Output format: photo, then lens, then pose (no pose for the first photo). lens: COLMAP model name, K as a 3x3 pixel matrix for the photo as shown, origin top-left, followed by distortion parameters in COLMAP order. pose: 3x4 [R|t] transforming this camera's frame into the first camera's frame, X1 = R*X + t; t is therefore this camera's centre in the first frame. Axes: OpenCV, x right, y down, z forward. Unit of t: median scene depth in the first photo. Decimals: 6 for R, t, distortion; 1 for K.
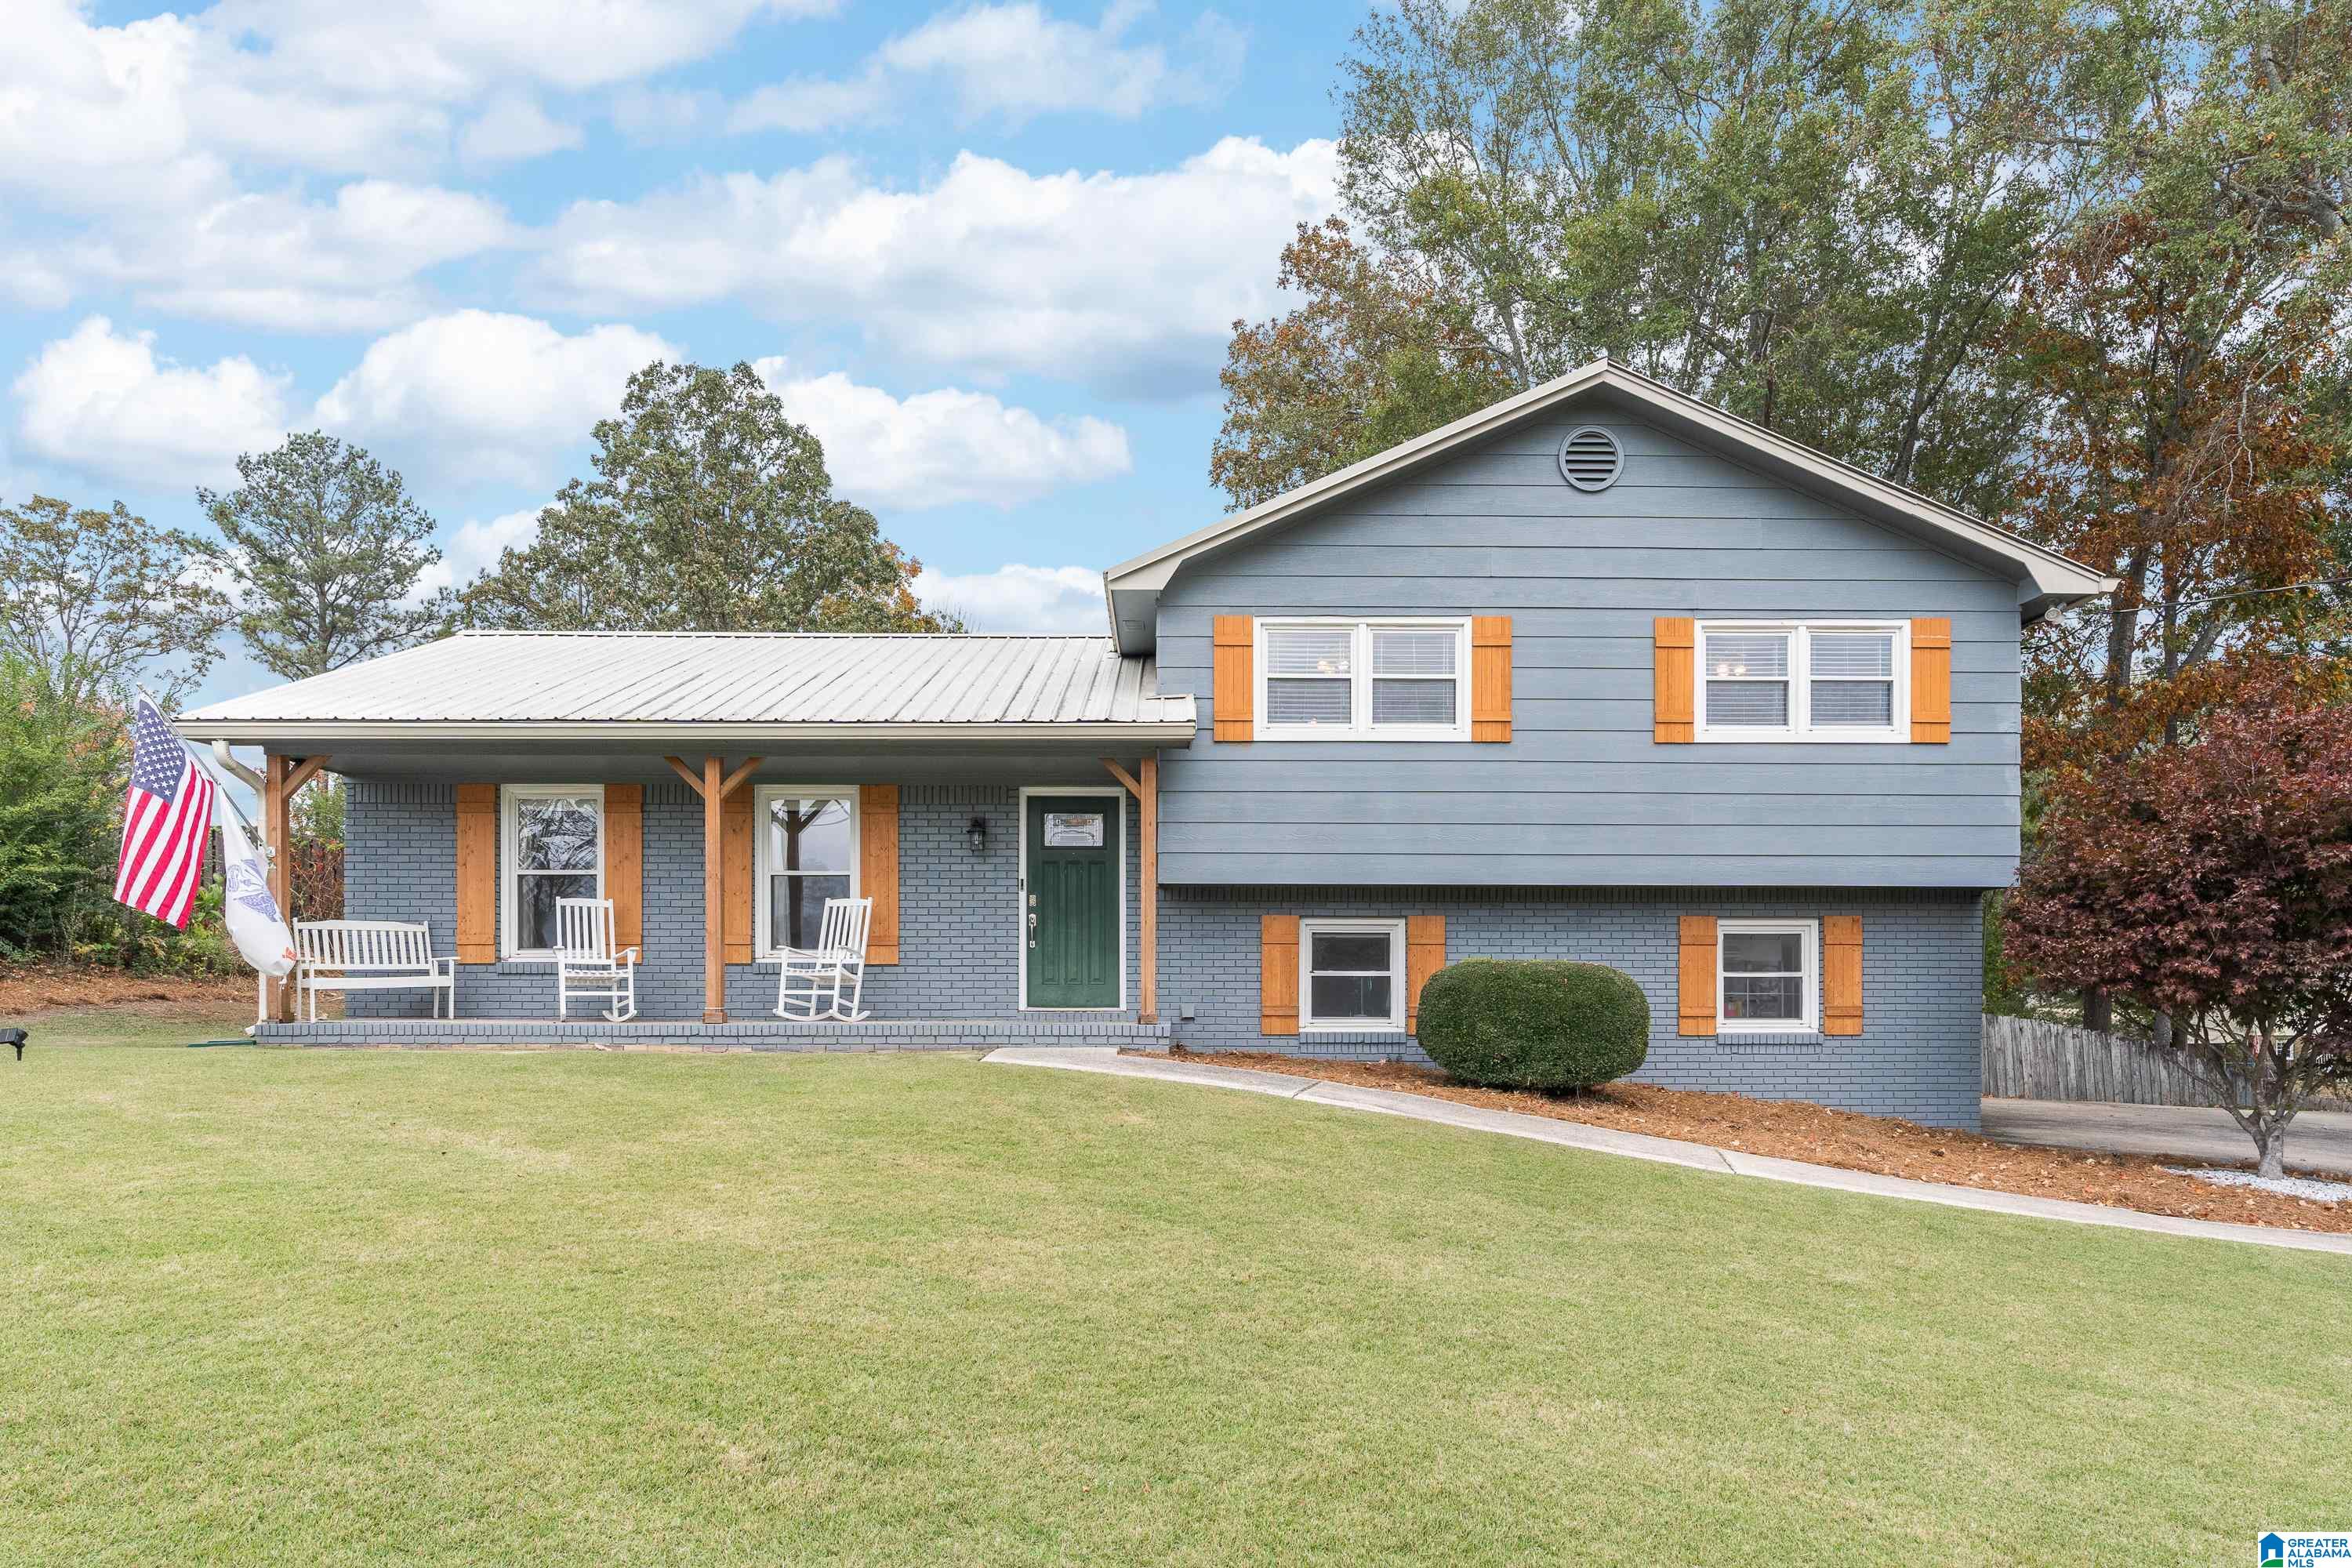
lens RADIAL K [[1294.6, 0, 1178.4], [0, 1294.6, 975.4], [0, 0, 1]] dist [-0.001531, 0.000180]
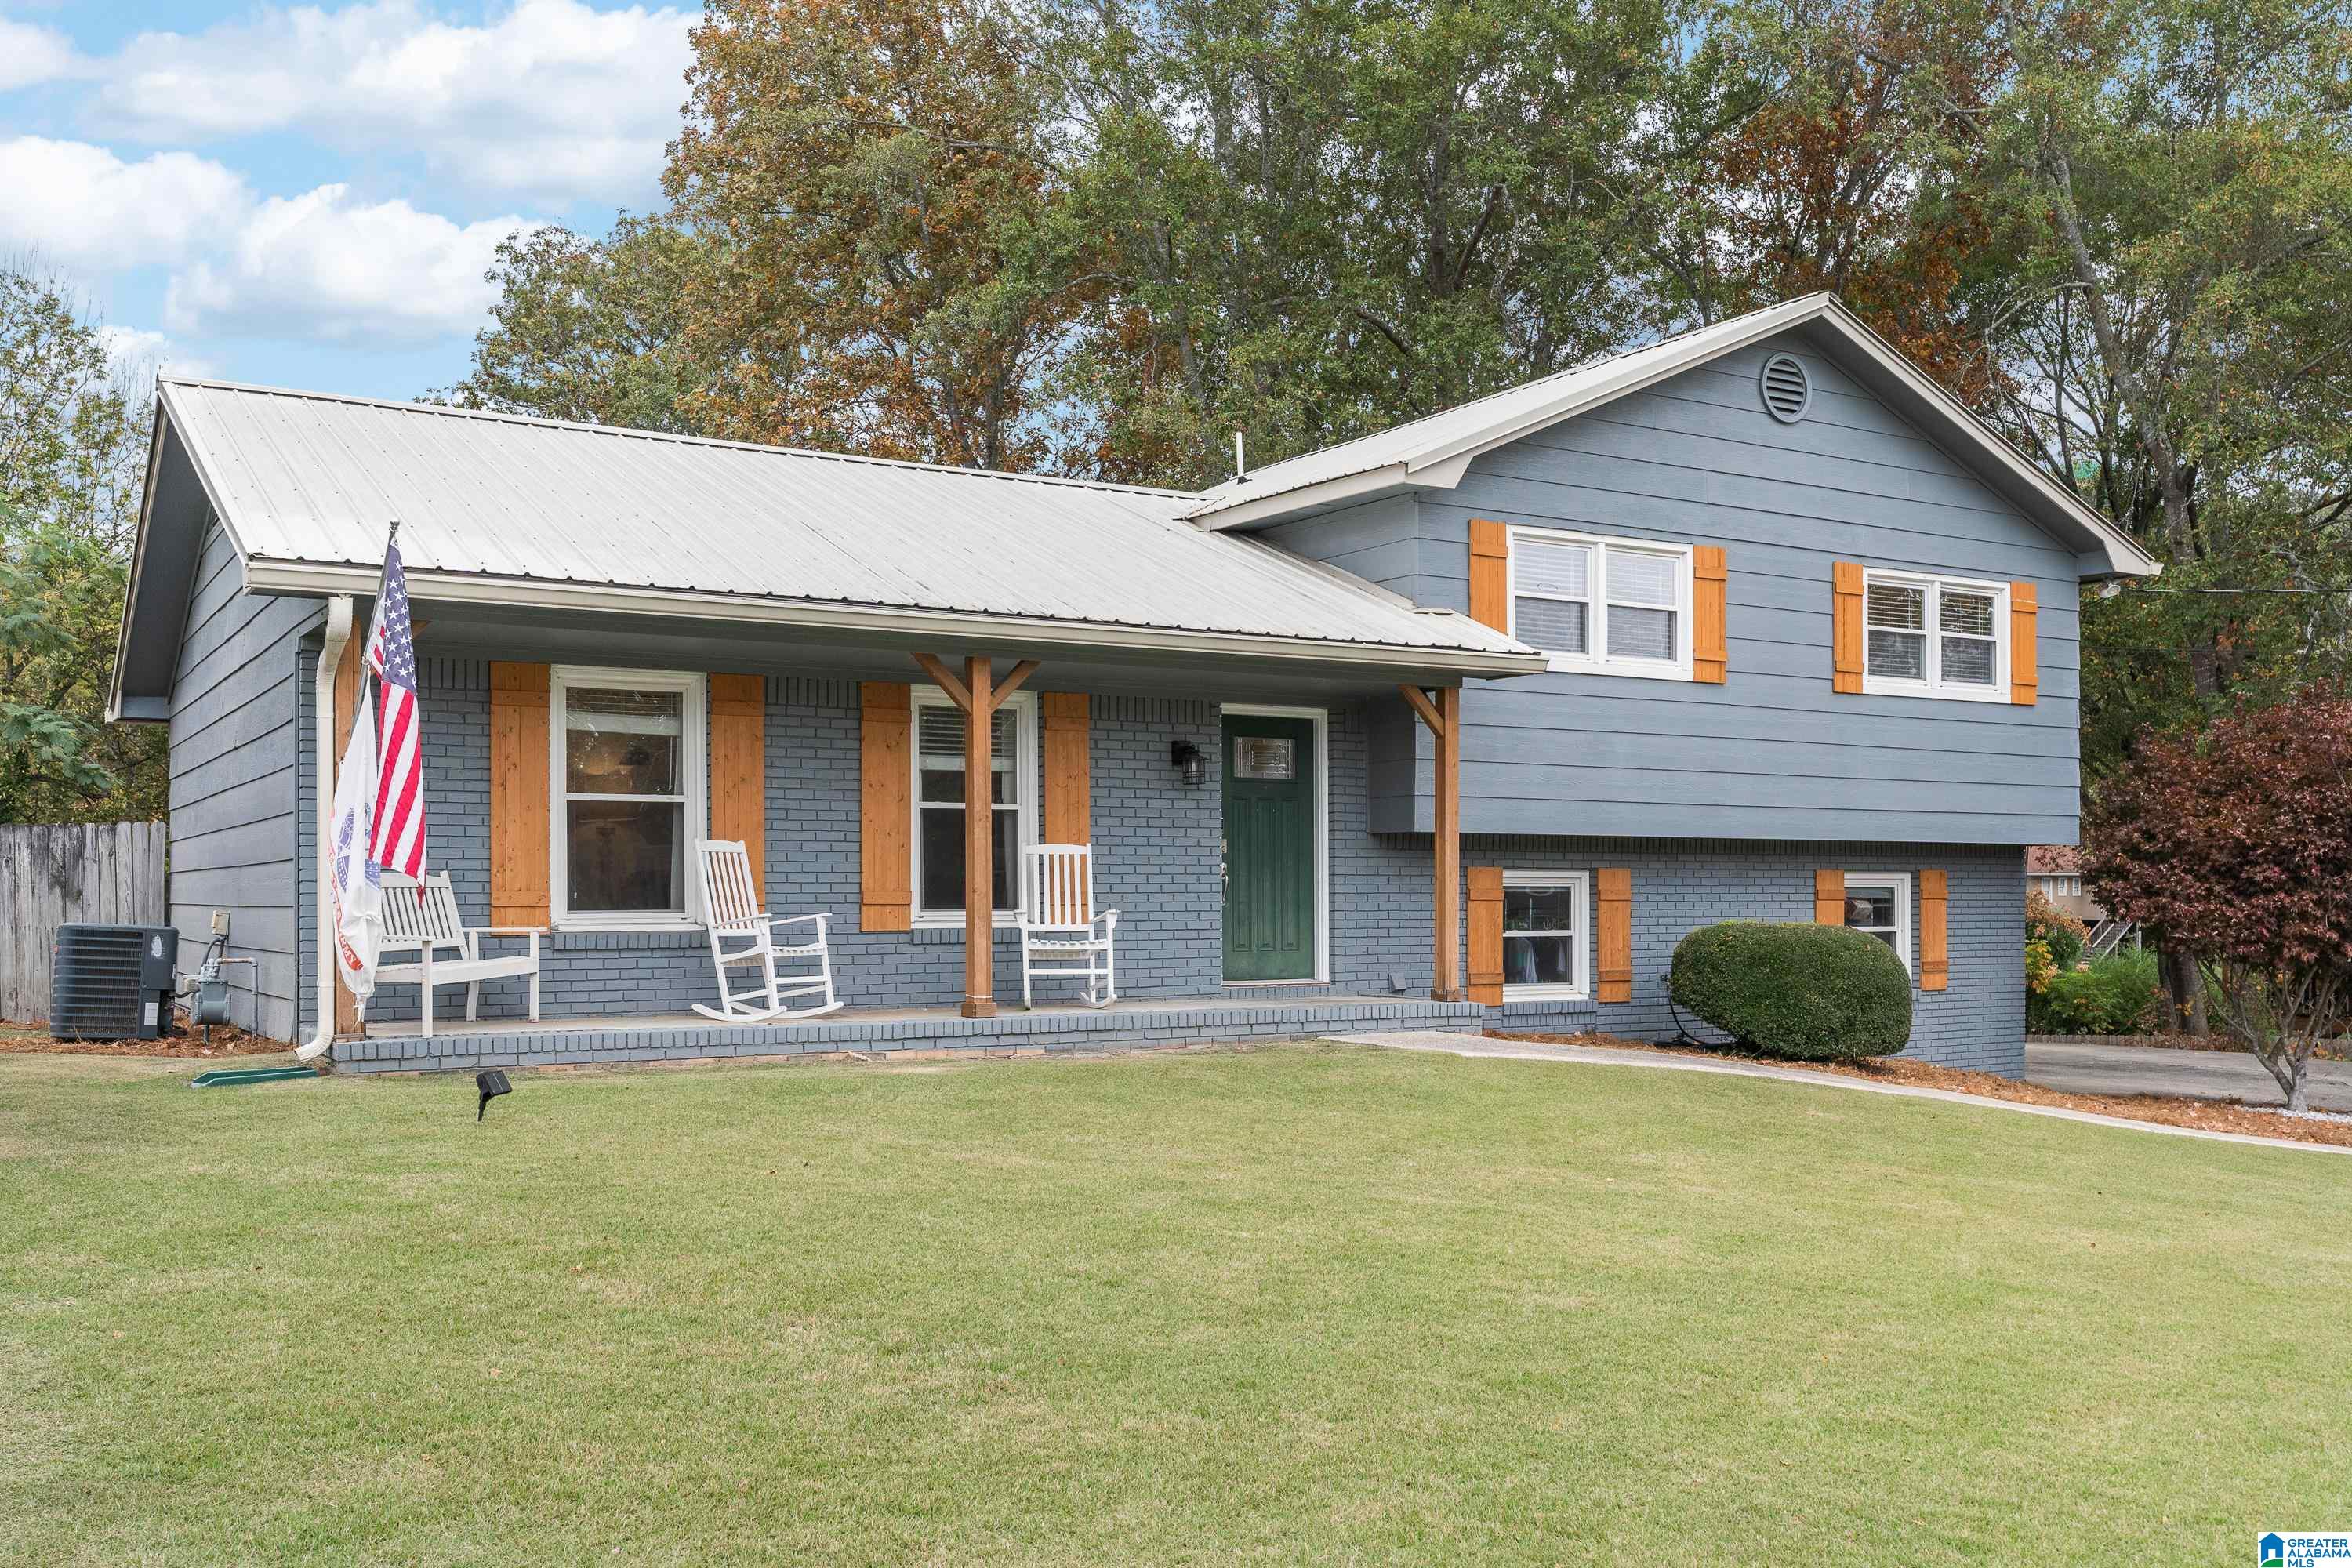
lens RADIAL K [[1980.9, 0, 1176.3], [0, 1980.9, 904.8], [0, 0, 1]] dist [0.158651, 0.000491]
pose [[0.845319, -0.005636, 0.534232, -0.850347], [0.017385, 0.999705, -0.016961, -0.003197], [-0.533979, 0.023625, 0.845168, -0.008877]]
